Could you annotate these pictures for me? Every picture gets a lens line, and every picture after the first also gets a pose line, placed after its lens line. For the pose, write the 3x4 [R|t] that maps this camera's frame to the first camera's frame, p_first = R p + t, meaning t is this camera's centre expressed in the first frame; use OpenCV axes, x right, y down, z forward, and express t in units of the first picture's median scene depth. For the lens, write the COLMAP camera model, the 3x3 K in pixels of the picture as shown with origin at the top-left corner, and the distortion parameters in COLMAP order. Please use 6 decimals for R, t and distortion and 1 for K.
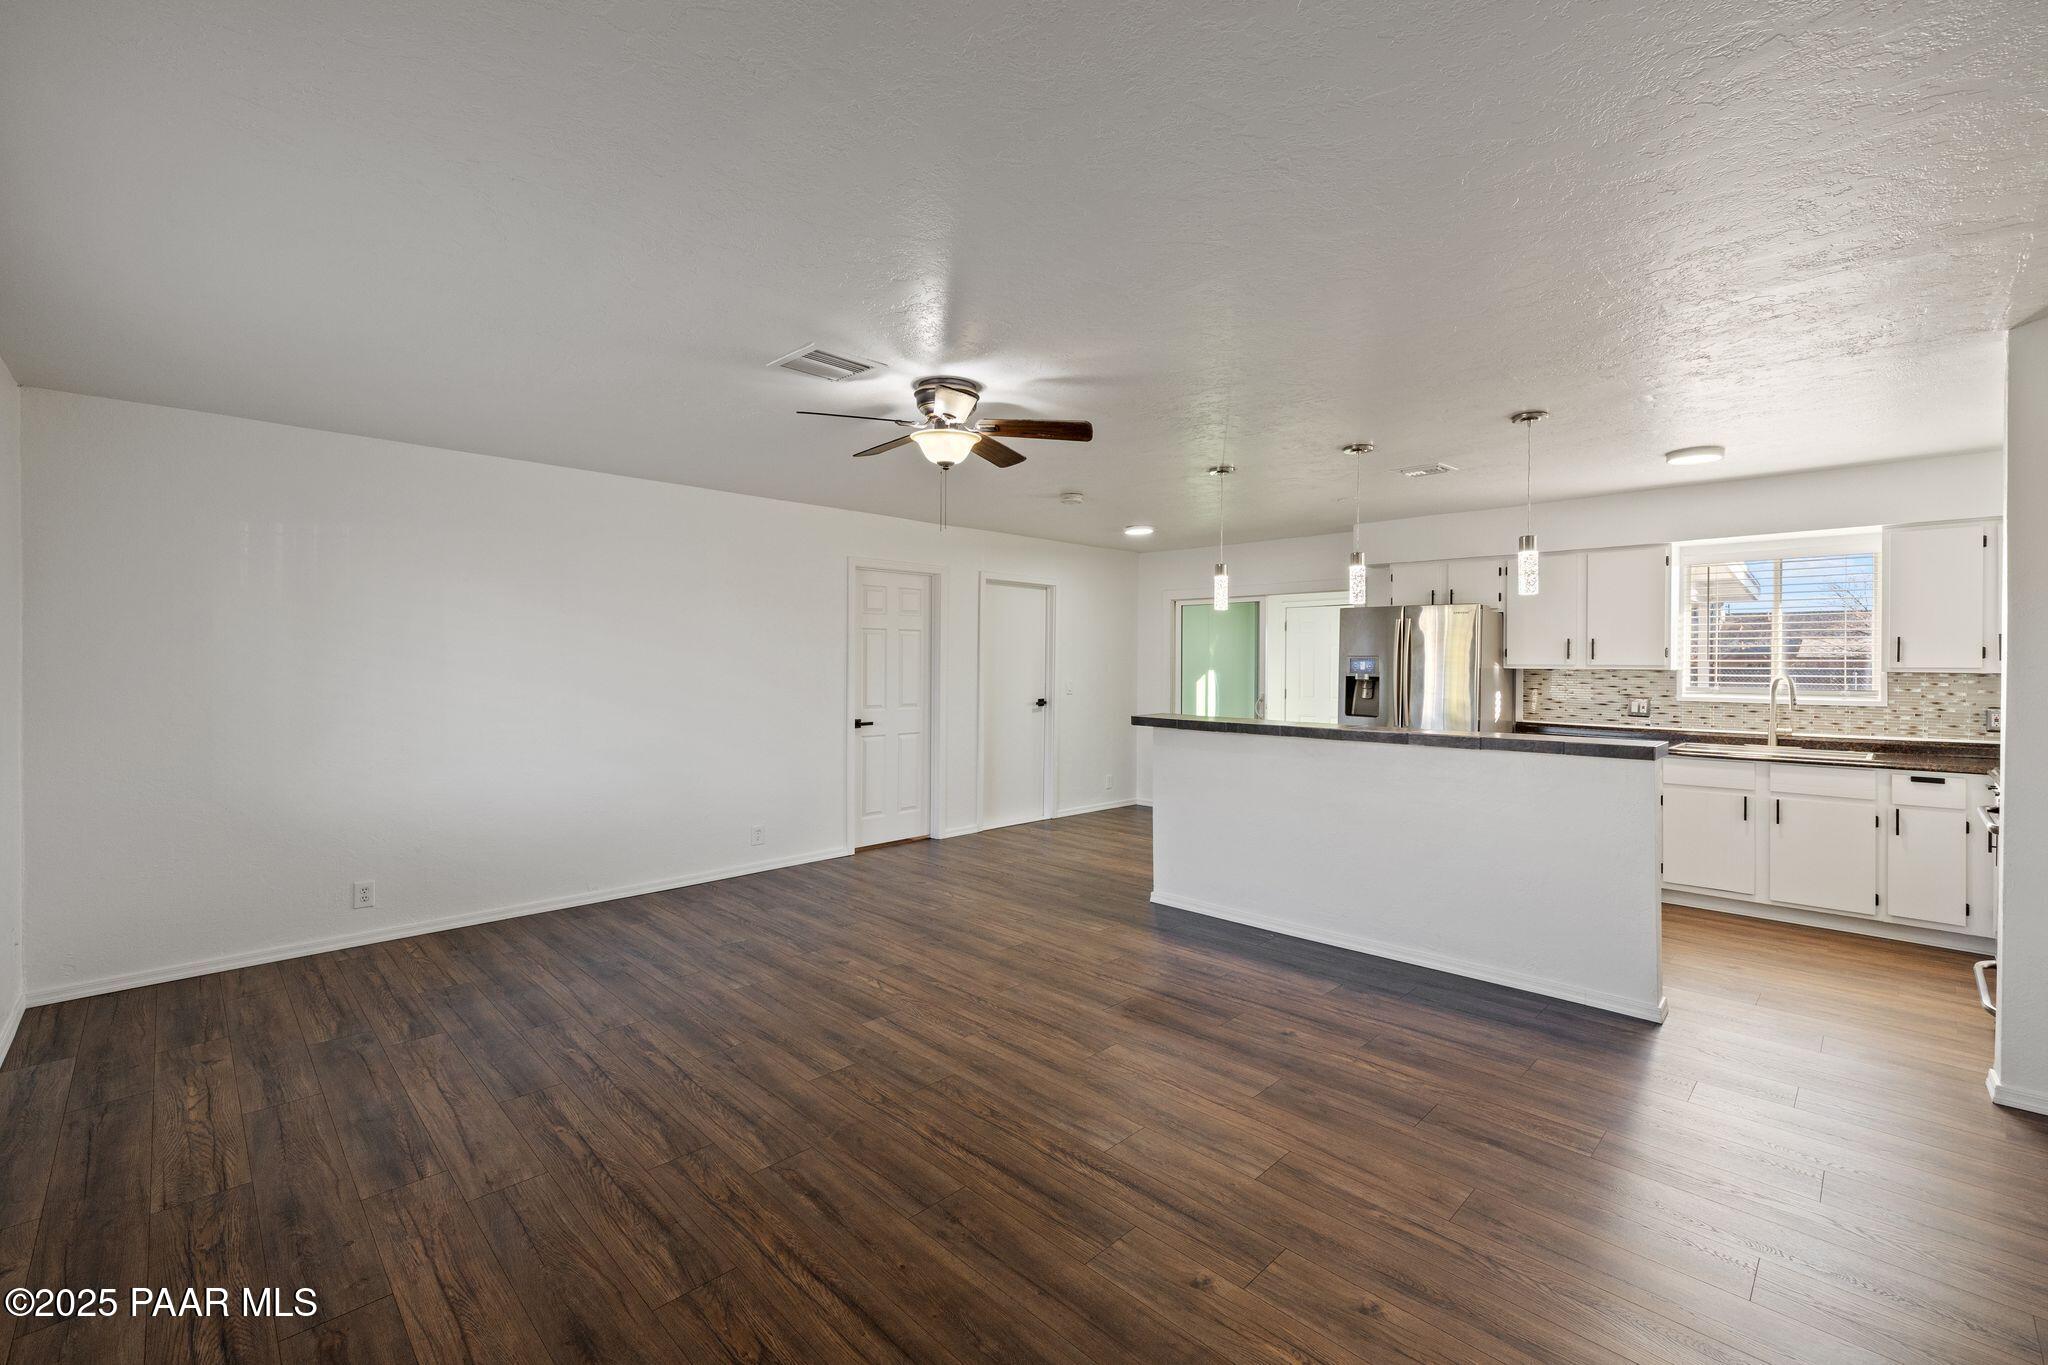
lens RADIAL K [[899.3, 0, 1012.0], [0, 899.3, 651.0], [0, 0, 1]] dist [-0.007789, 0.000274]
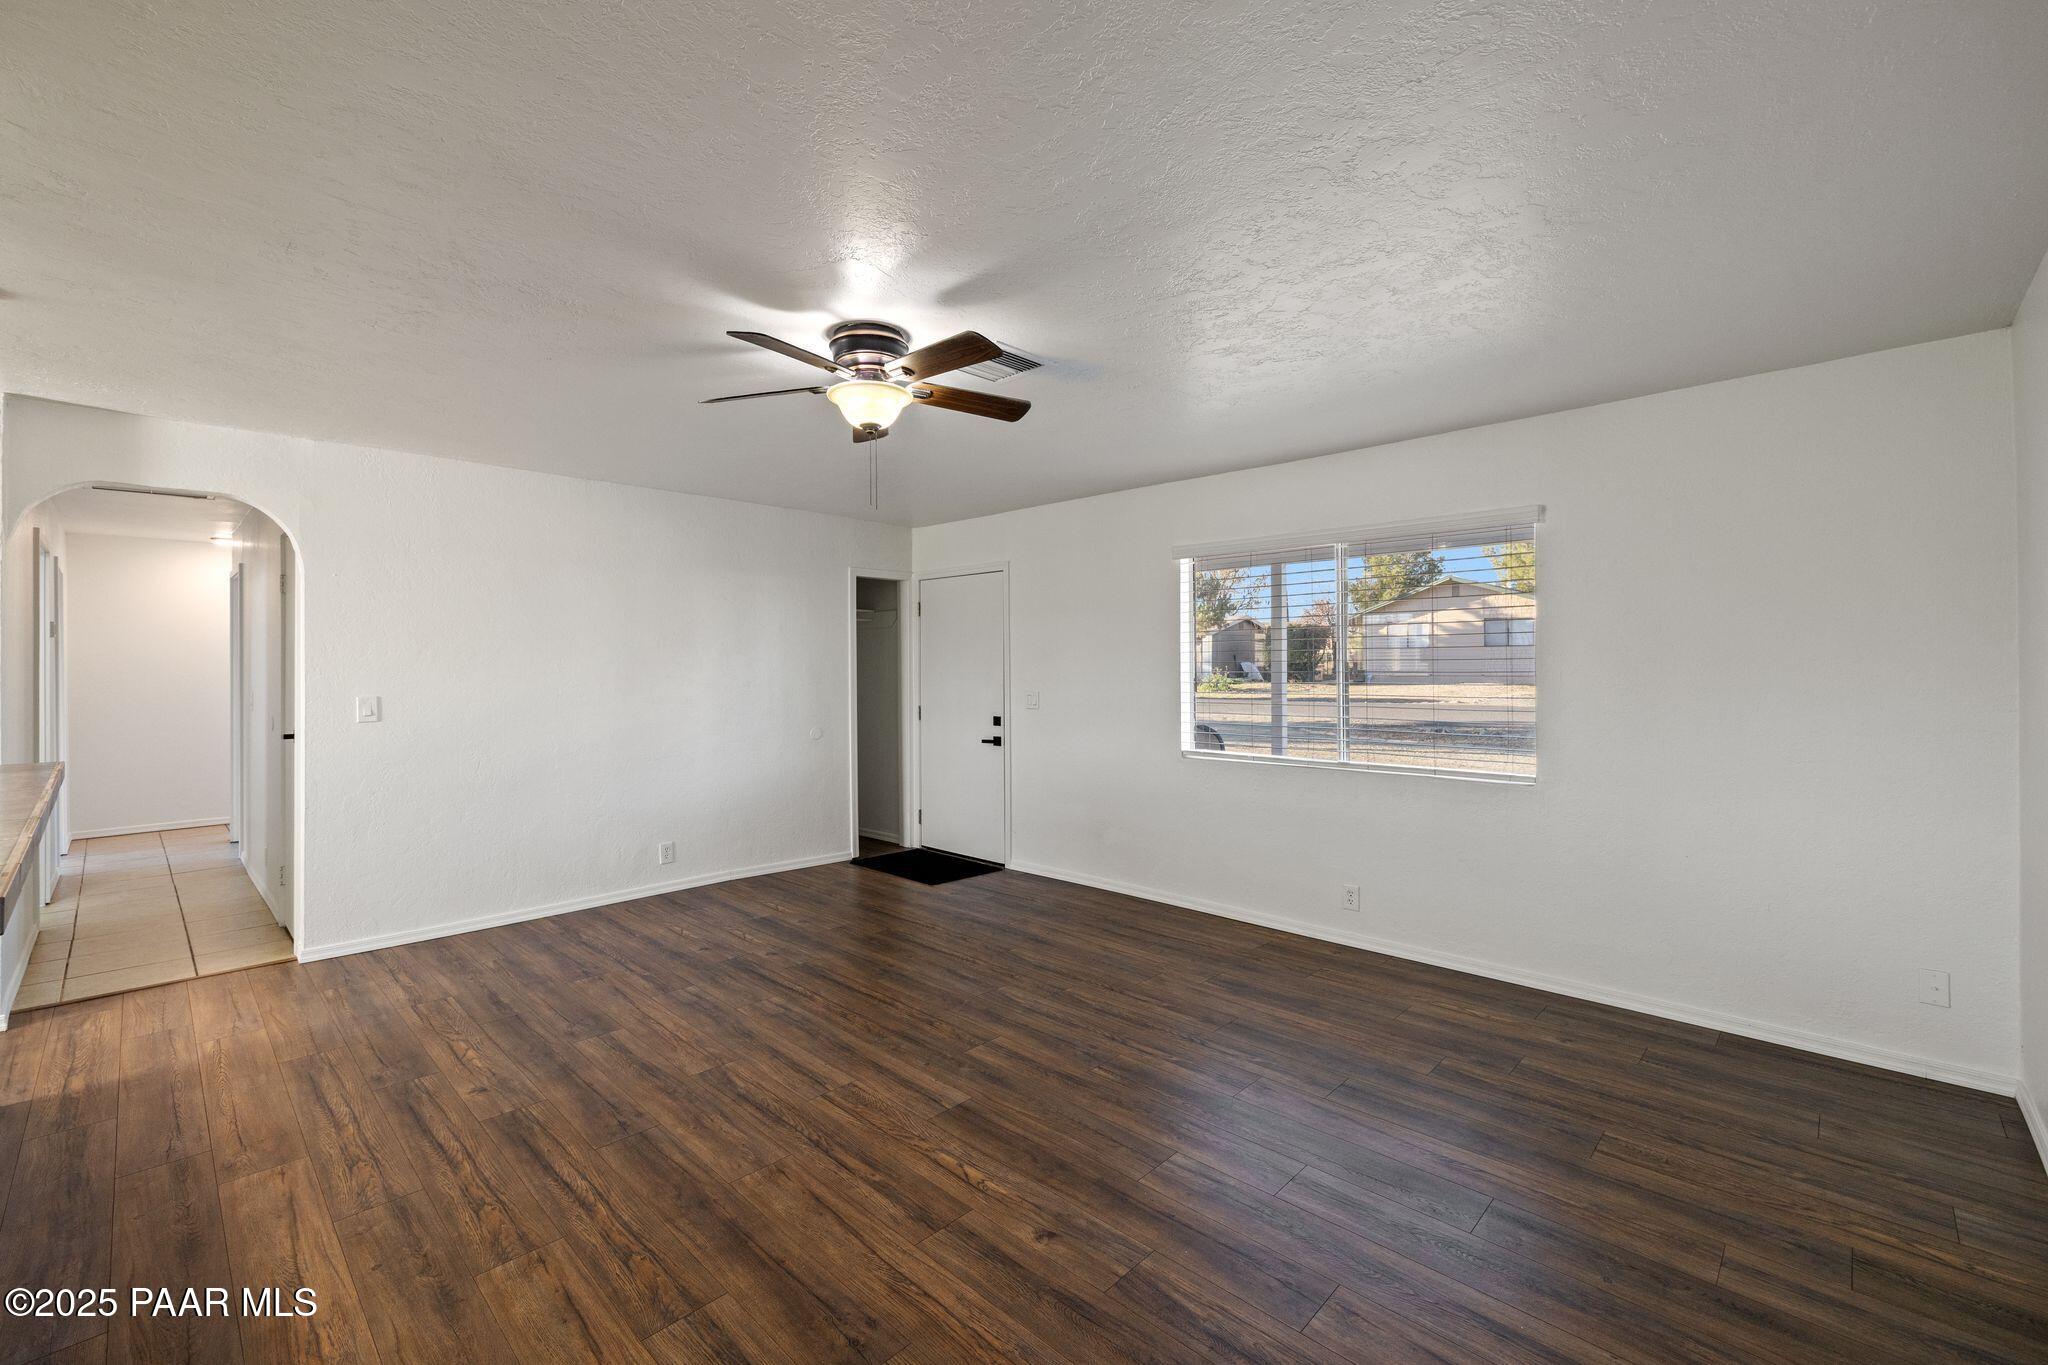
lens RADIAL K [[850.1, 0, 1021.1], [0, 850.1, 675.5], [0, 0, 1]] dist [0.002227, -0.000041]
pose [[-0.999391, -0.001460, -0.034868, -0.164663], [-0.001533, 0.999997, 0.002053, 0.016543], [0.034865, 0.002105, -0.999390, 1.591272]]
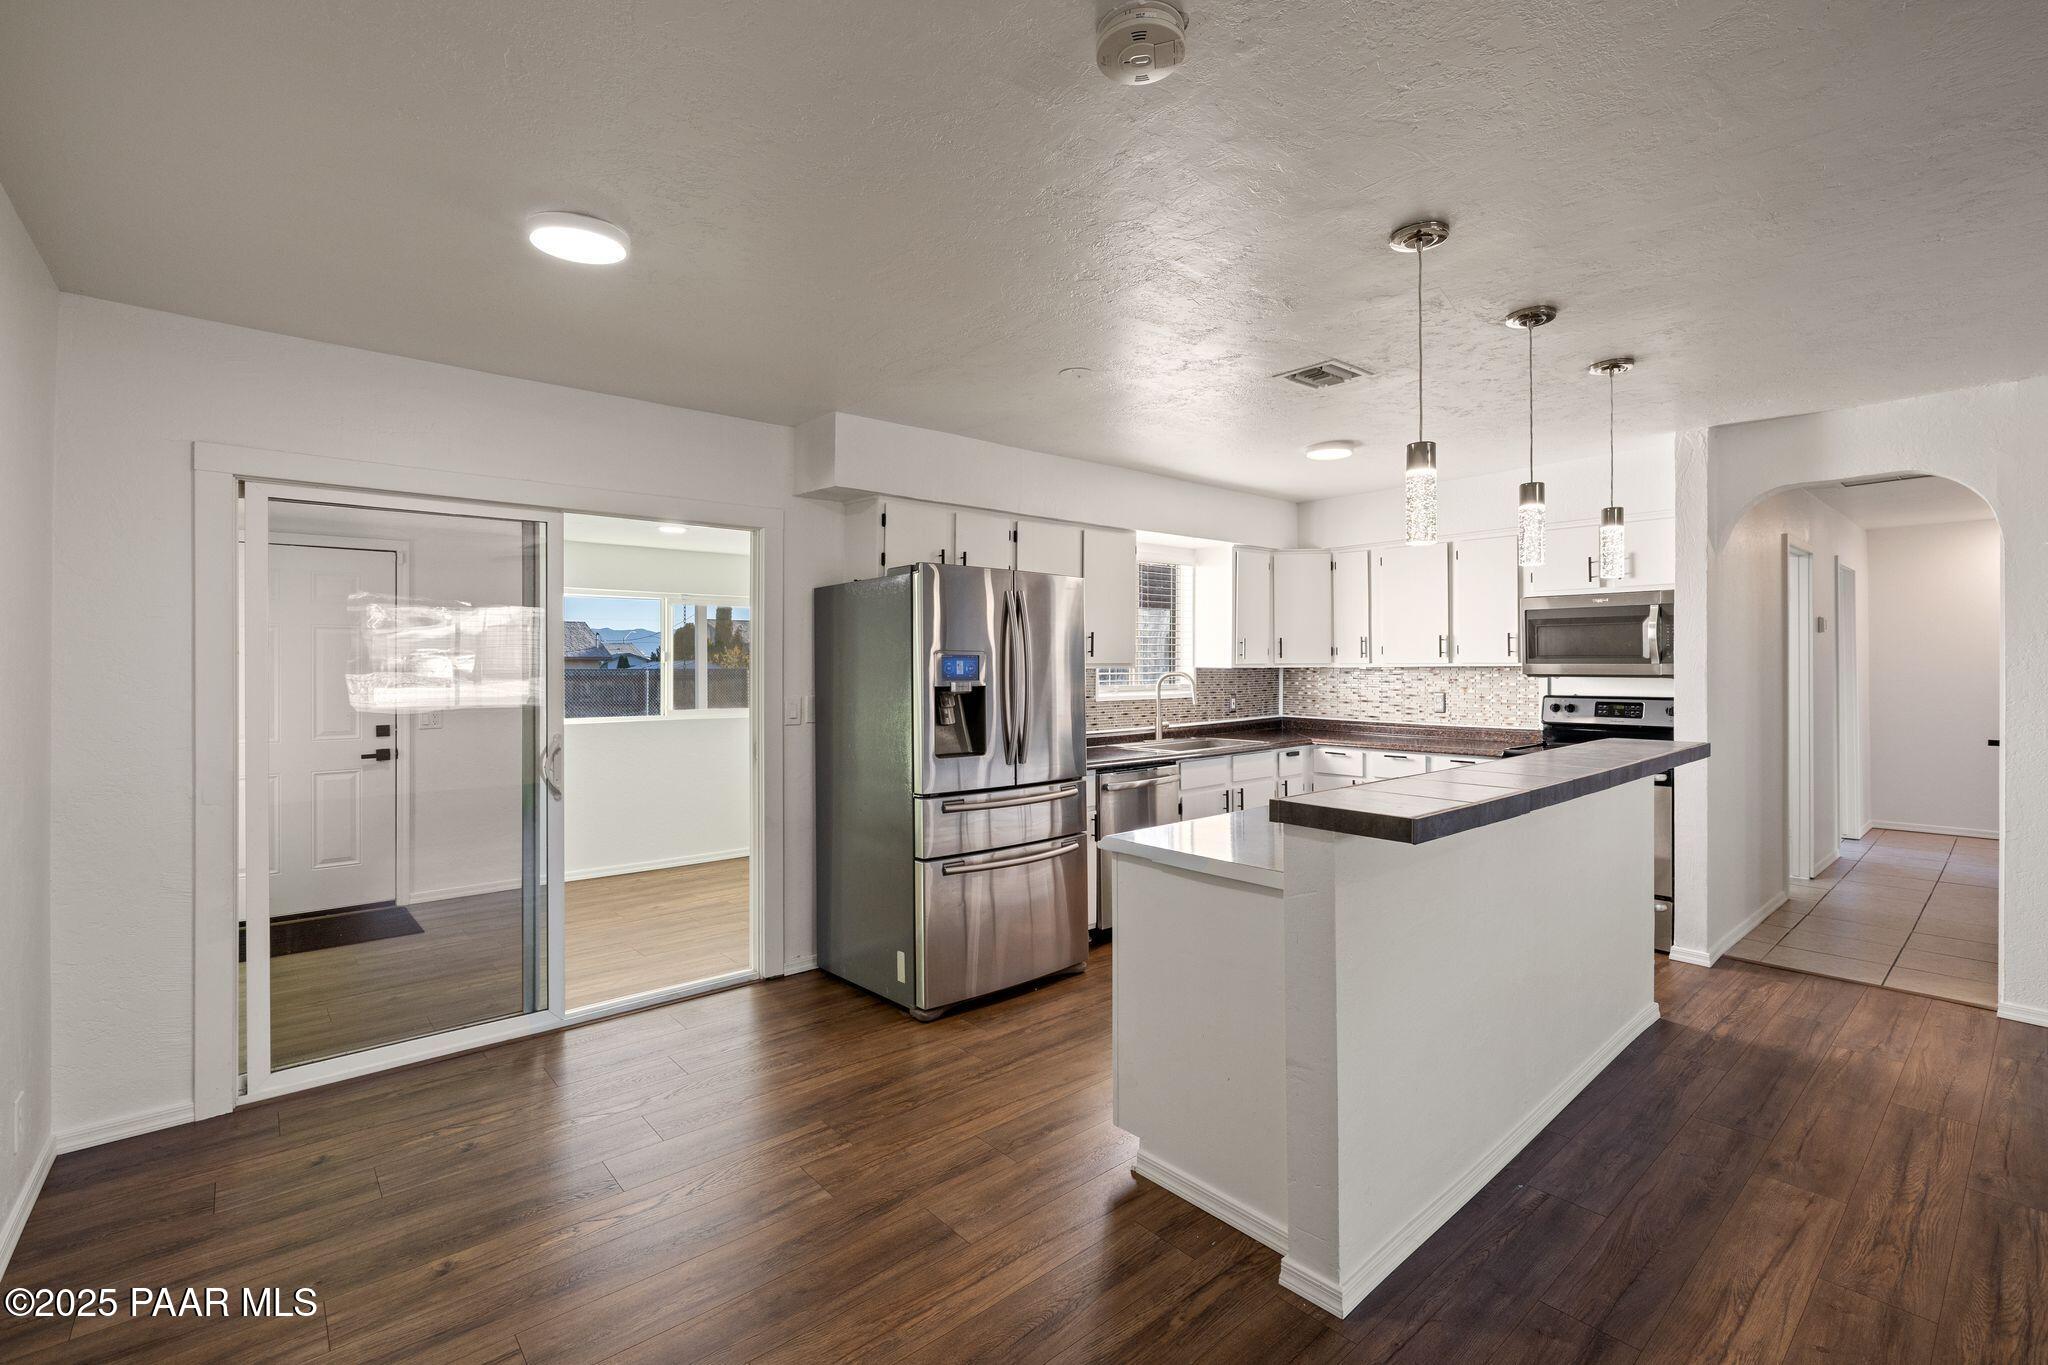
lens RADIAL K [[899.3, 0, 1012.7], [0, 899.3, 672.1], [0, 0, 1]] dist [-0.007789, 0.000274]
pose [[0.066156, -0.014310, 0.997707, -0.280149], [-0.007402, 0.999863, 0.014832, 0.016516], [-0.997782, -0.008366, 0.066041, 1.462905]]
